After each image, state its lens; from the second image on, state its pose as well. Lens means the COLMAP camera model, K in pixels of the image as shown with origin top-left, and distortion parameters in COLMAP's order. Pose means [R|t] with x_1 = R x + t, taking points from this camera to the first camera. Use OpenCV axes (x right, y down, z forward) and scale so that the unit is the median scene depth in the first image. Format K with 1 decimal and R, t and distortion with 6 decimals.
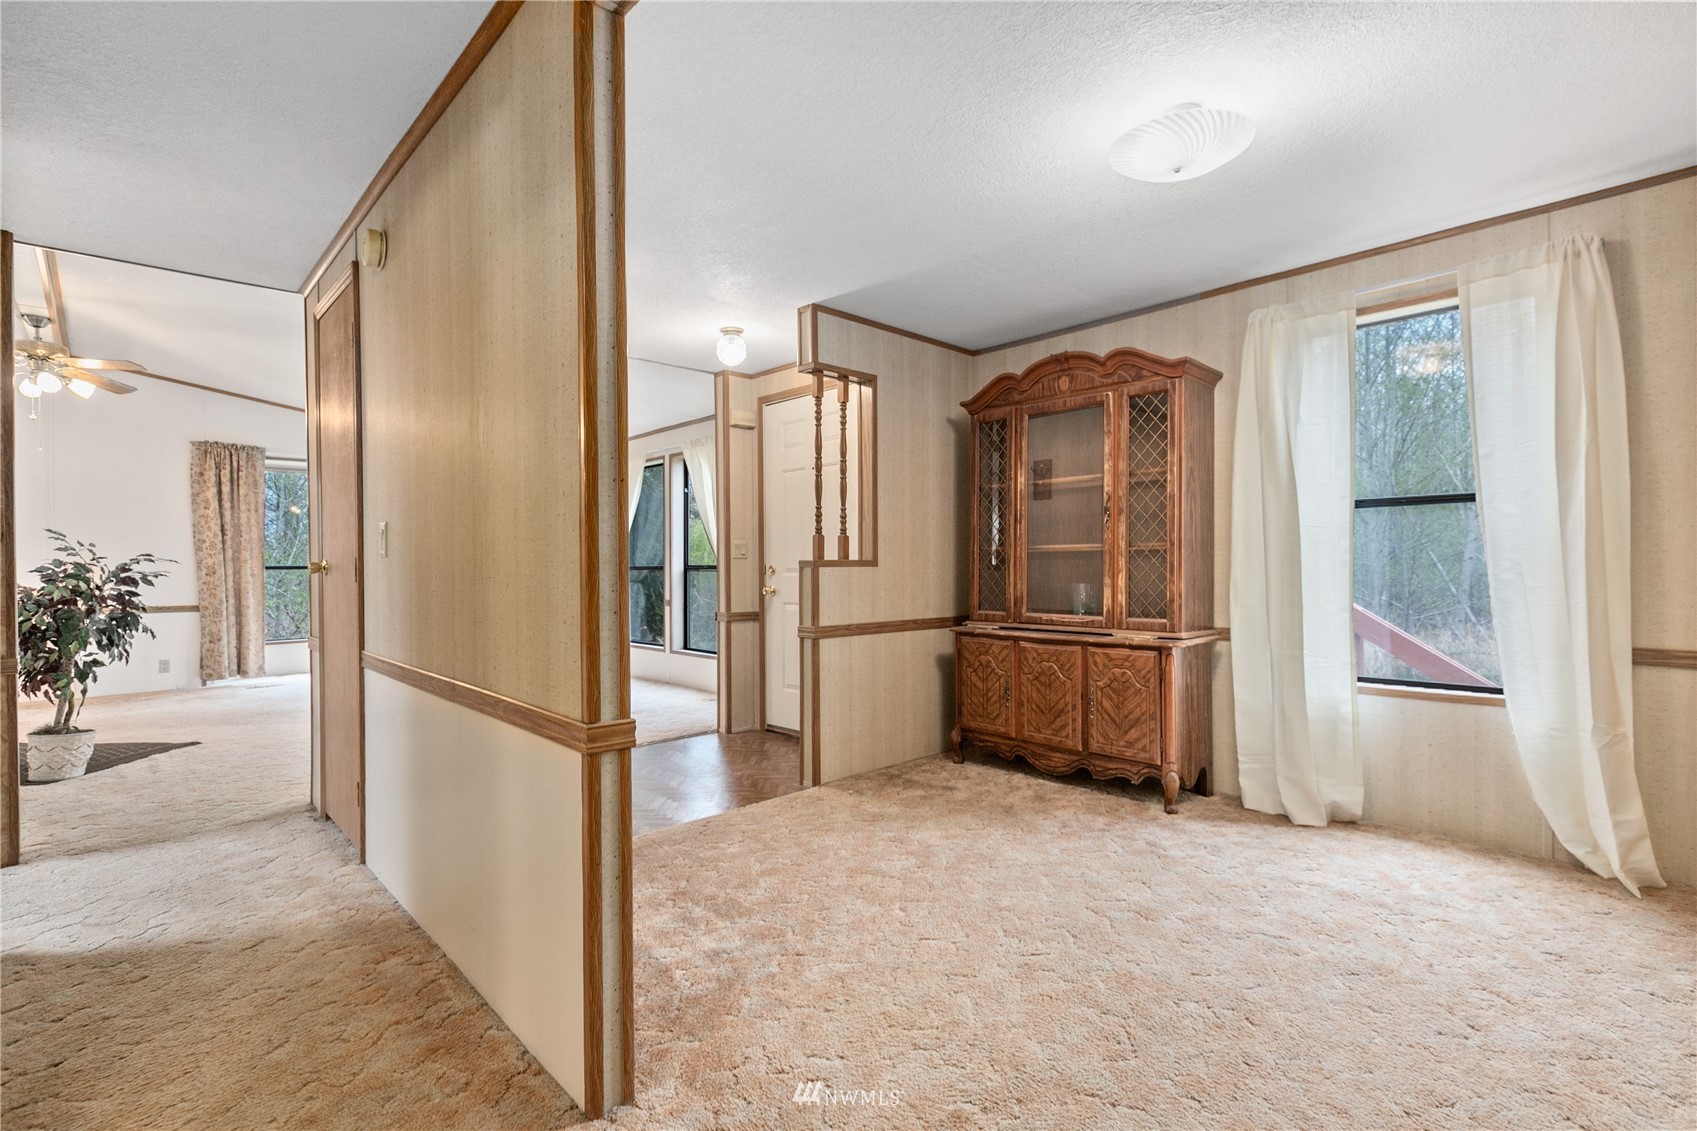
lens RADIAL K [[780.0, 0, 852.6], [0, 780.0, 559.5], [0, 0, 1]] dist [0.001654, 0.000219]
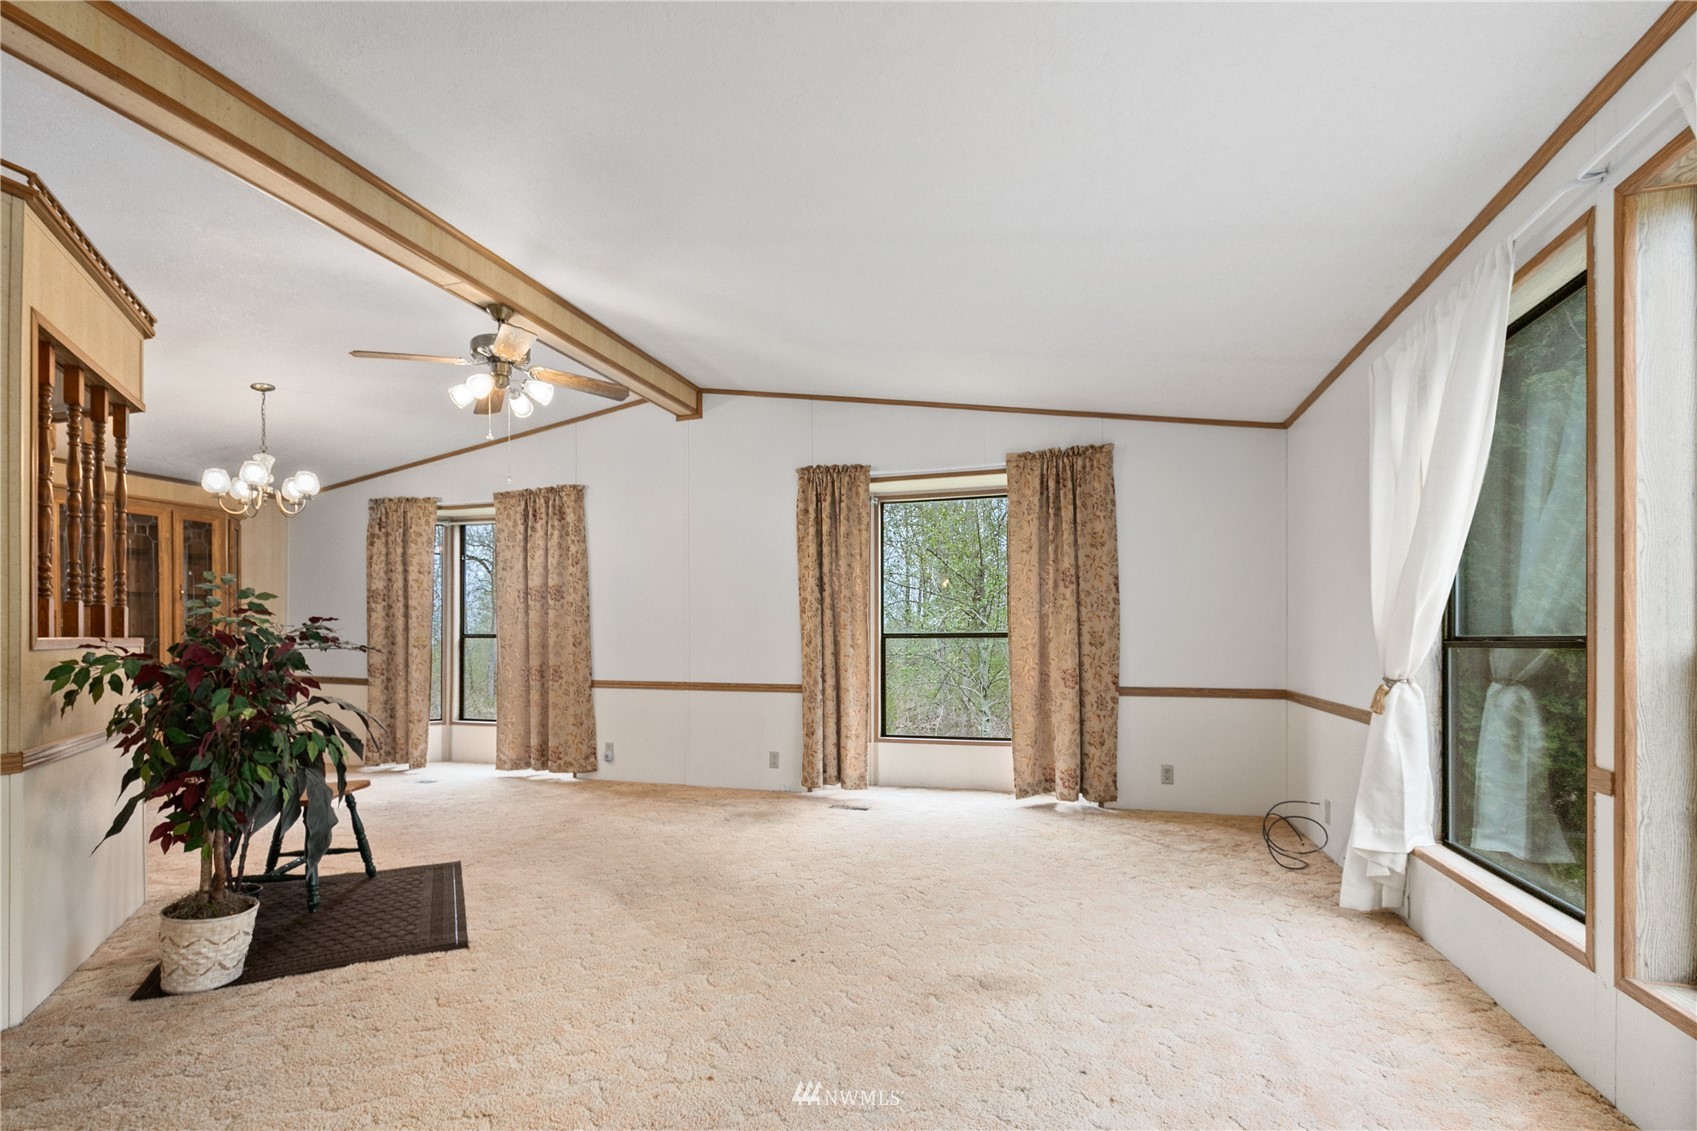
lens RADIAL K [[816.5, 0, 846.8], [0, 816.5, 635.1], [0, 0, 1]] dist [-0.000890, -0.000607]
pose [[0.499313, 0.004533, -0.866410, -0.129669], [0.003606, 0.999967, 0.007310, 0.005026], [0.866414, -0.006775, 0.499280, 0.648875]]
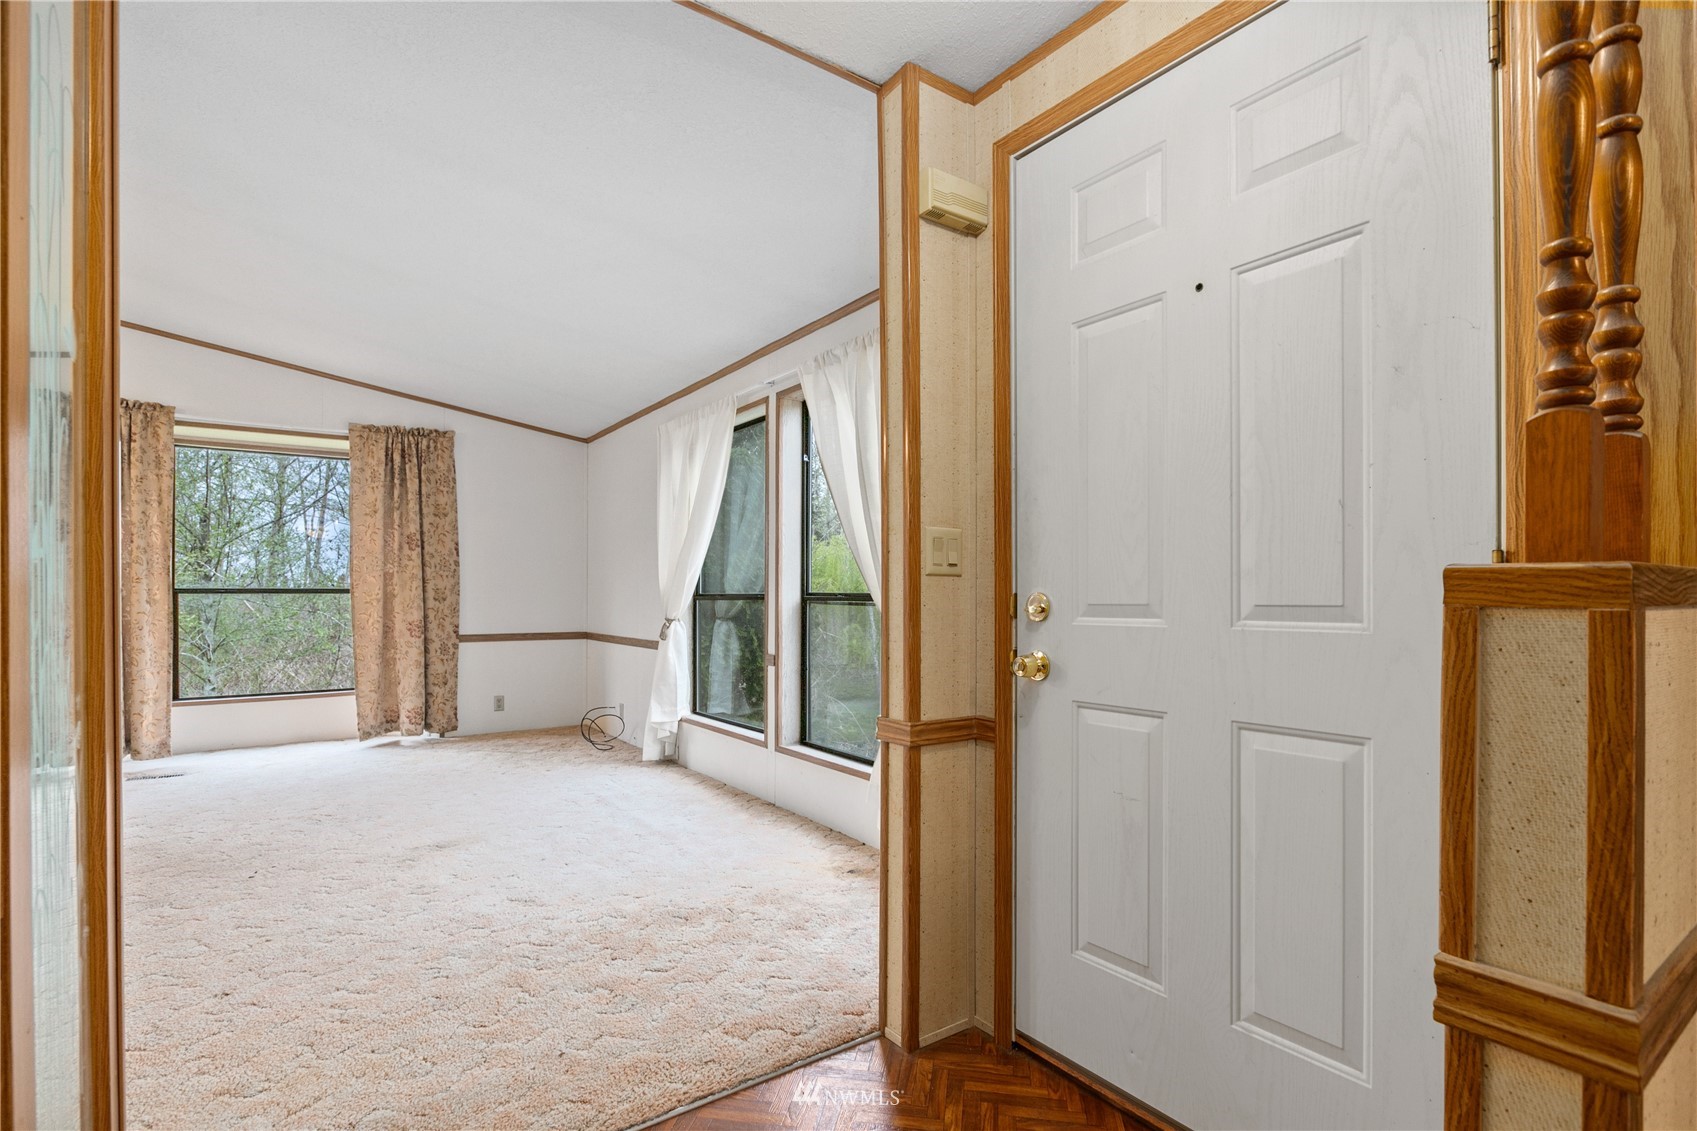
lens RADIAL K [[801.7, 0, 867.5], [0, 801.7, 594.7], [0, 0, 1]] dist [0.000305, 0.000026]
pose [[0.990880, 0.009797, -0.134389, -0.091873], [-0.008802, 0.999929, 0.008000, 0.003710], [0.134458, -0.006744, 0.990896, 0.437522]]
